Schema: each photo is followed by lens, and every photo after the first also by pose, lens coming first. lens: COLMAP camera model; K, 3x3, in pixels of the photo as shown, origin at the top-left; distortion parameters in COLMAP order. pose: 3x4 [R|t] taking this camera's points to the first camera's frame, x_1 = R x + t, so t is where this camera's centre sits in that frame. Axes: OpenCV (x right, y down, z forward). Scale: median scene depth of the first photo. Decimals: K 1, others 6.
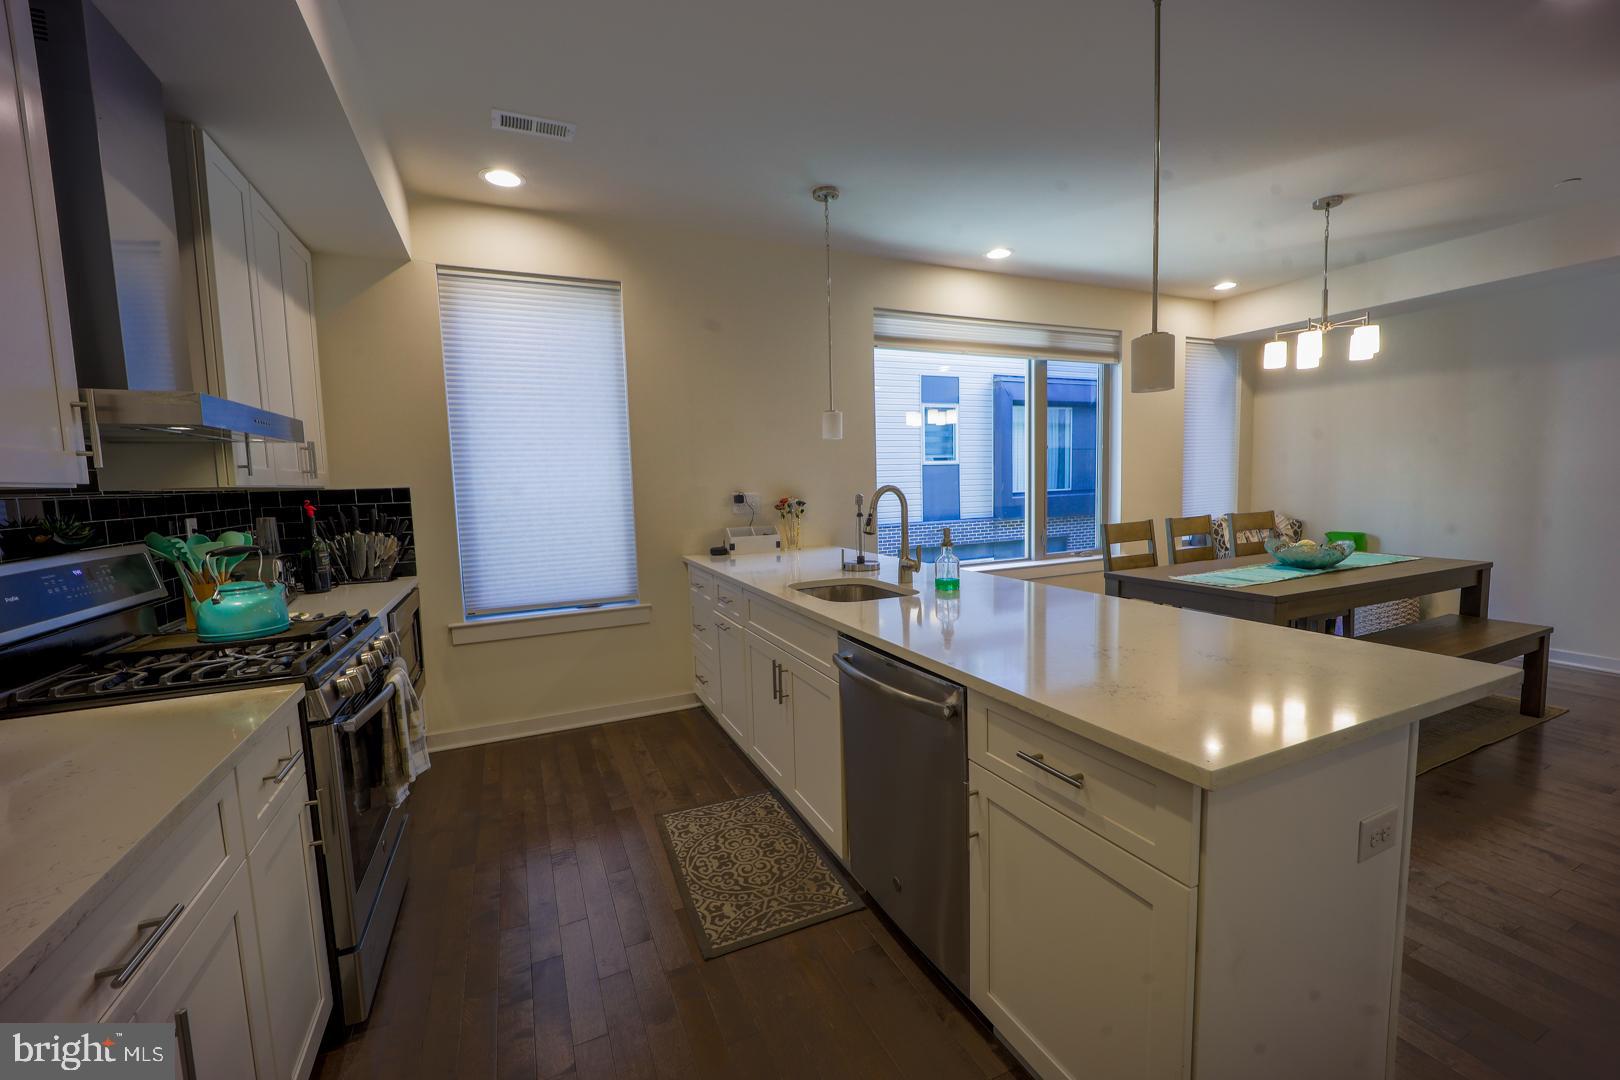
lens RADIAL K [[654.1, 0, 807.8], [0, 654.1, 544.5], [0, 0, 1]] dist [-0.004375, -0.002548]
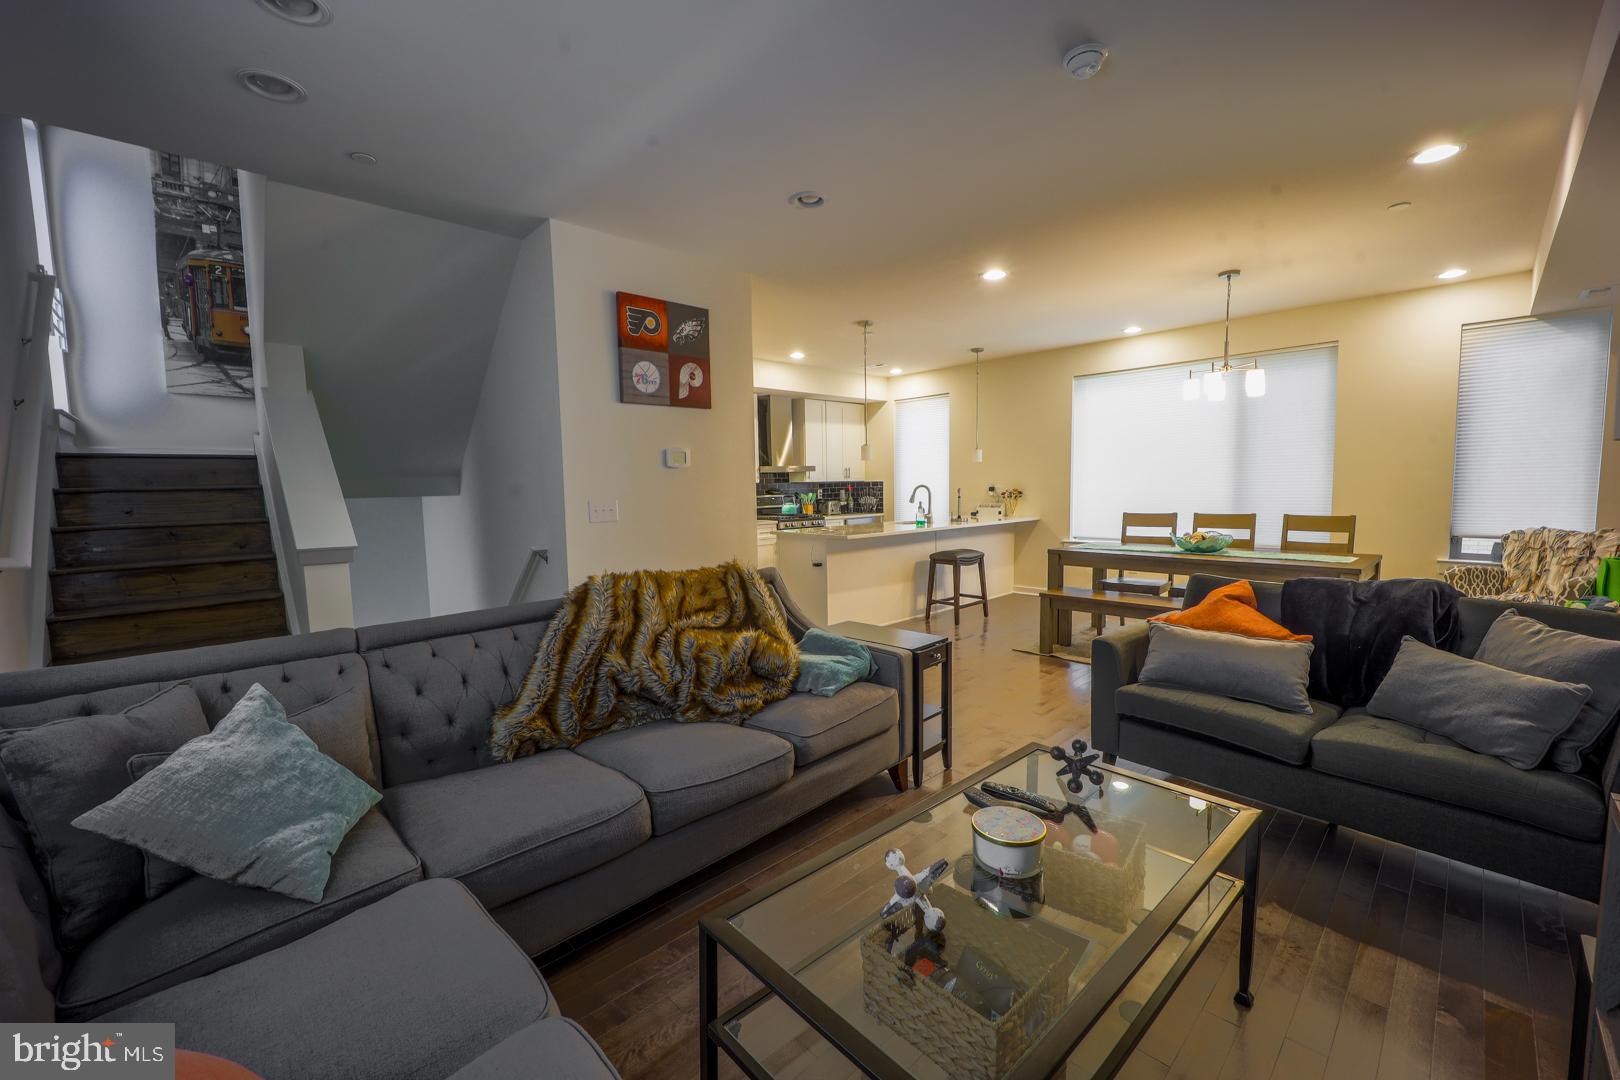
lens RADIAL K [[654.1, 0, 809.1], [0, 654.1, 543.1], [0, 0, 1]] dist [-0.004375, -0.002548]
pose [[0.333116, 0.110444, -0.936395, 1.915843], [-0.076016, 0.993029, 0.090082, -0.051182], [0.939817, 0.041173, 0.339189, -0.239783]]
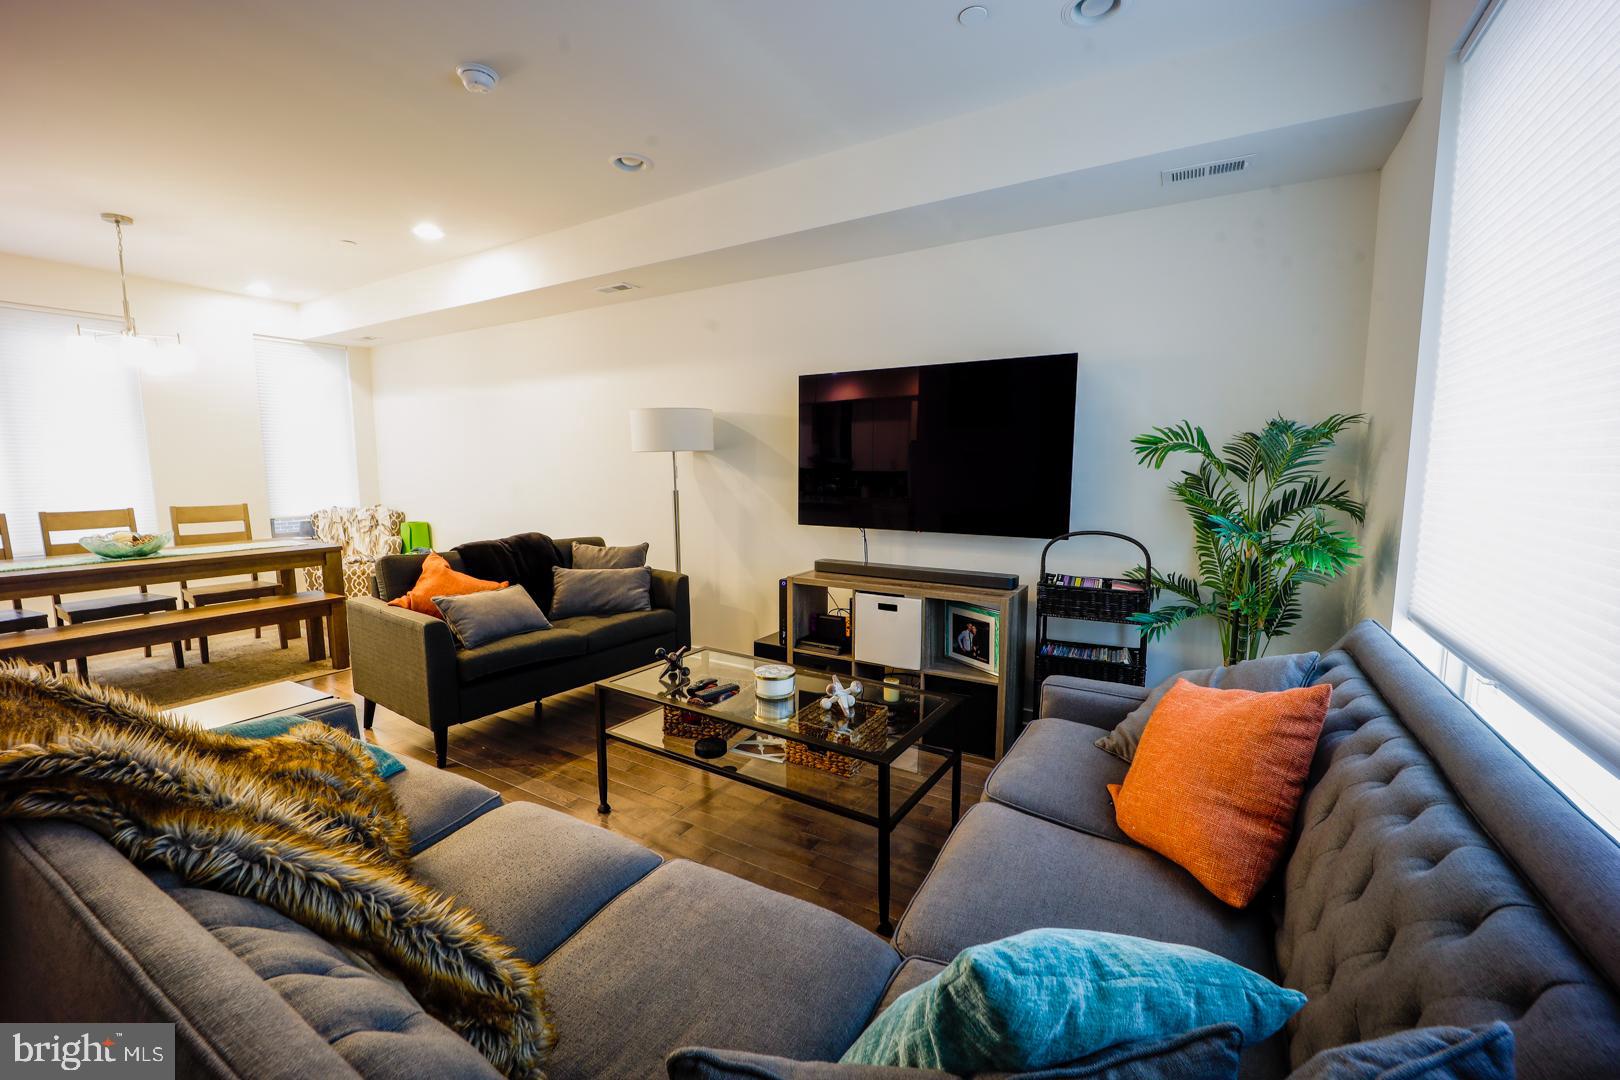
lens RADIAL K [[654.1, 0, 810.4], [0, 654.1, 537.3], [0, 0, 1]] dist [-0.004375, -0.002548]
pose [[0.830896, -0.027031, 0.555771, 1.219571], [0.020305, 0.999627, 0.018262, 0.001671], [-0.556057, -0.003889, 0.831135, -0.580249]]
